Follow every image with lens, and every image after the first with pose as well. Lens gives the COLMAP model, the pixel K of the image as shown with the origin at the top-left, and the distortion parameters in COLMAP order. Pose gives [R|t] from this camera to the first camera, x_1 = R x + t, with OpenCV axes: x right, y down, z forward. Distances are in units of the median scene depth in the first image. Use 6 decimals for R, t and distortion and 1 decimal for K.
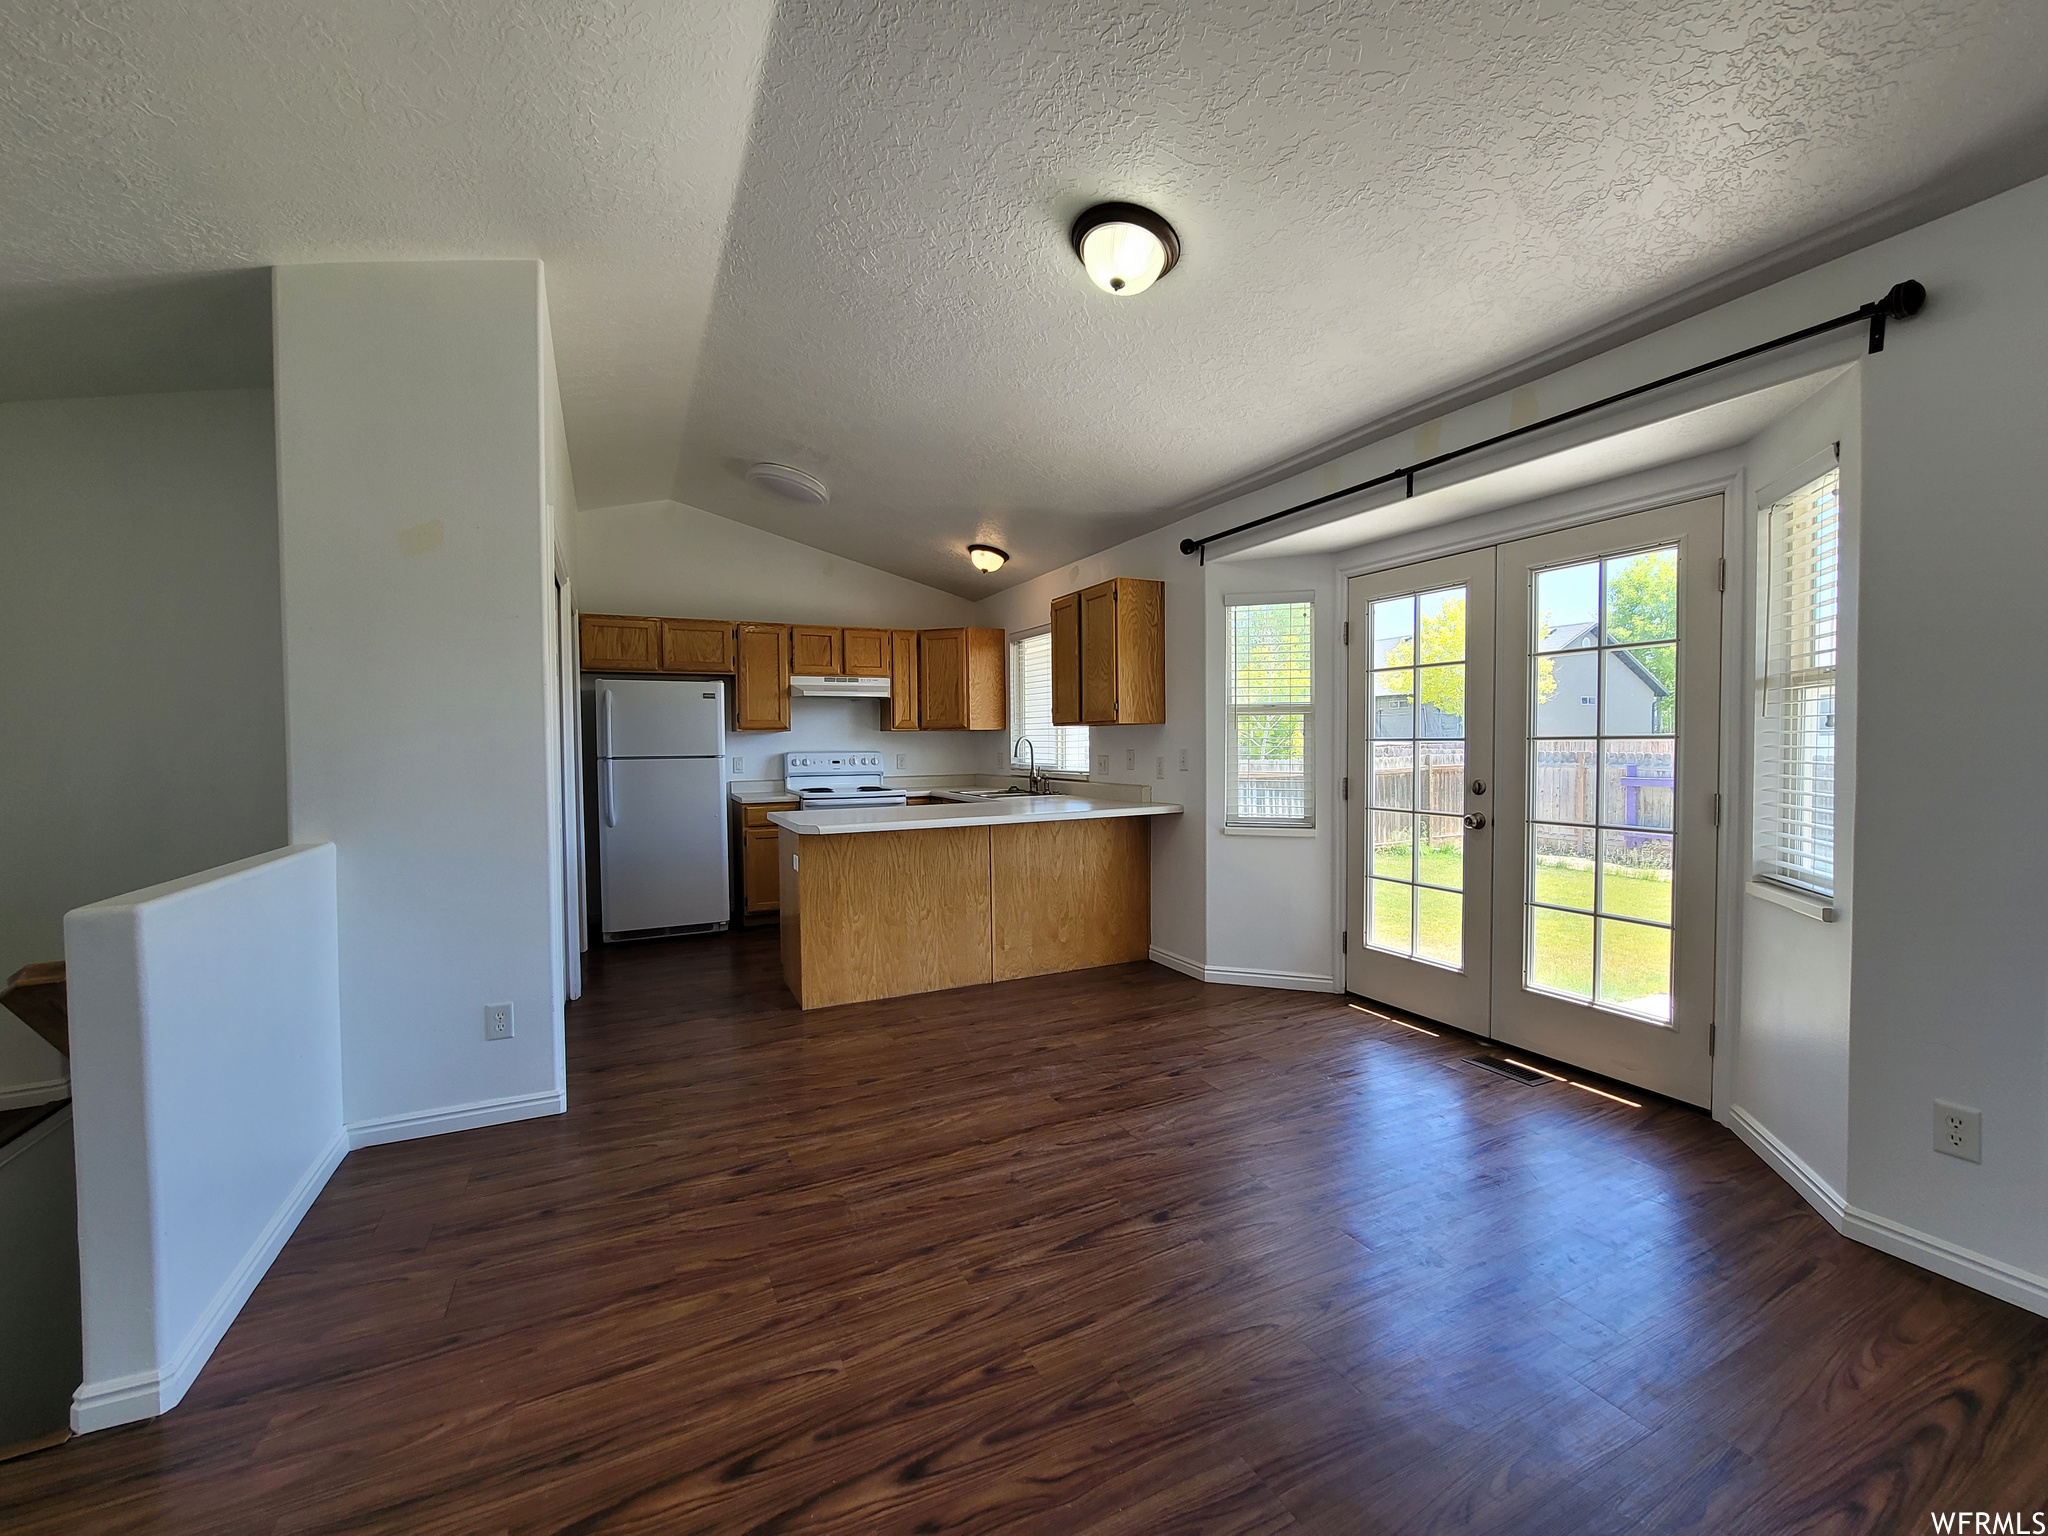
lens RADIAL K [[835.4, 0, 1019.7], [0, 835.4, 767.7], [0, 0, 1]] dist [-0.007252, 0.002352]
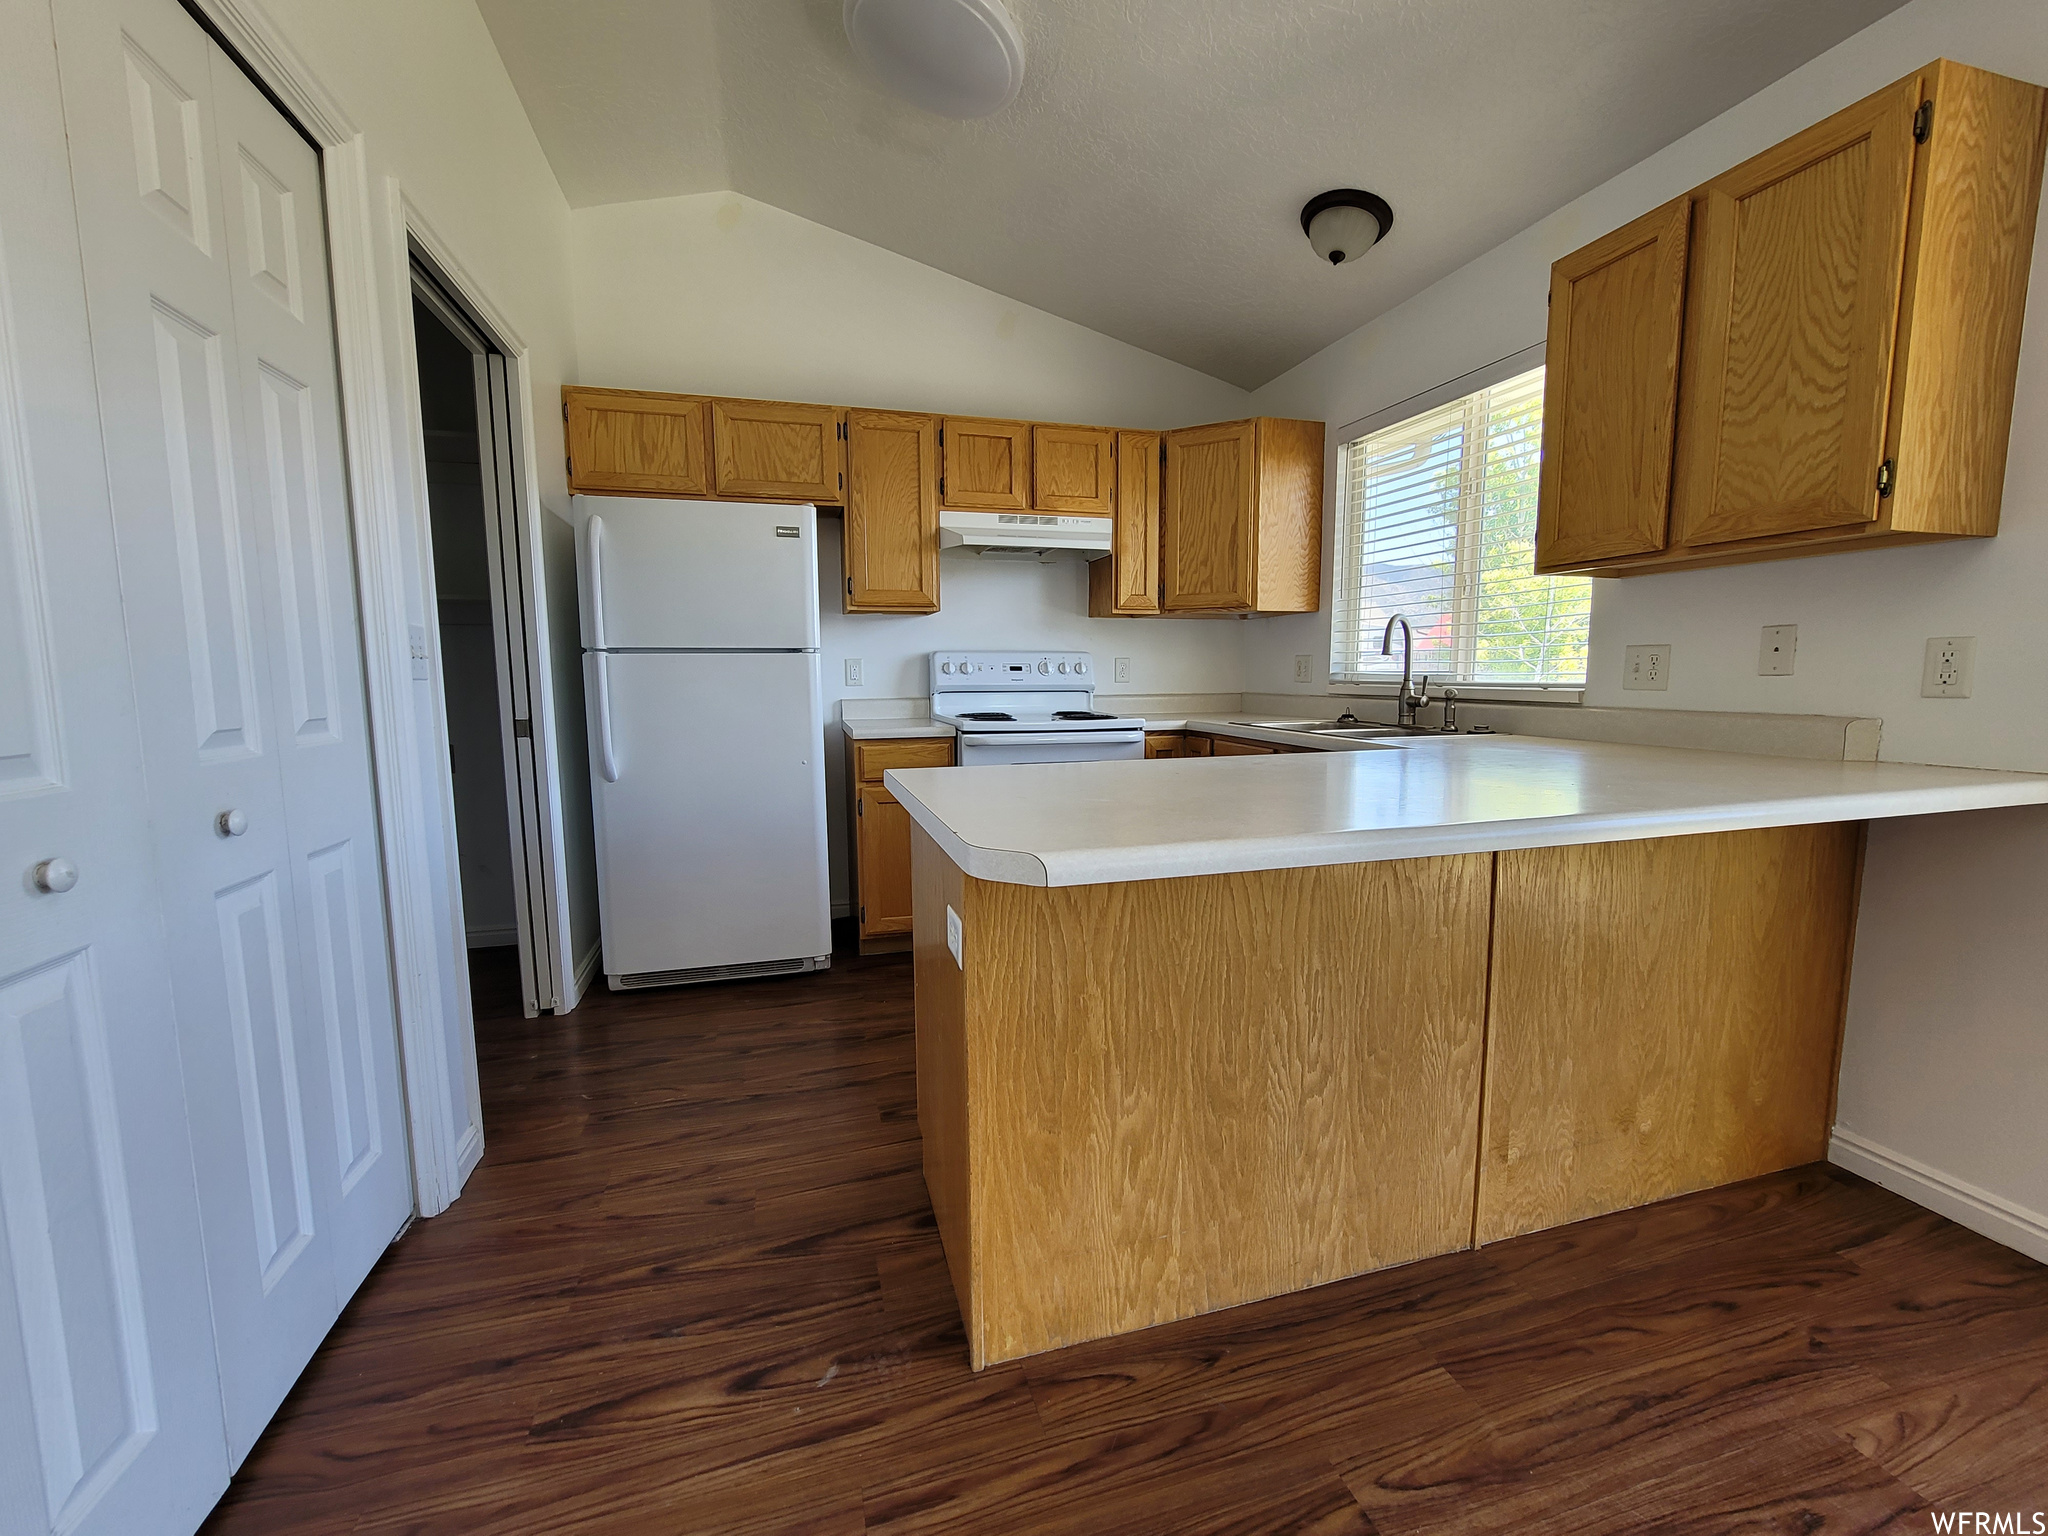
lens RADIAL K [[835.4, 0, 1022.6], [0, 835.4, 768.5], [0, 0, 1]] dist [-0.007252, 0.002352]
pose [[0.985735, 0.023578, -0.166644, -0.112520], [-0.008986, 0.996099, 0.087782, 0.011007], [0.168064, -0.085032, 0.982102, 0.409346]]
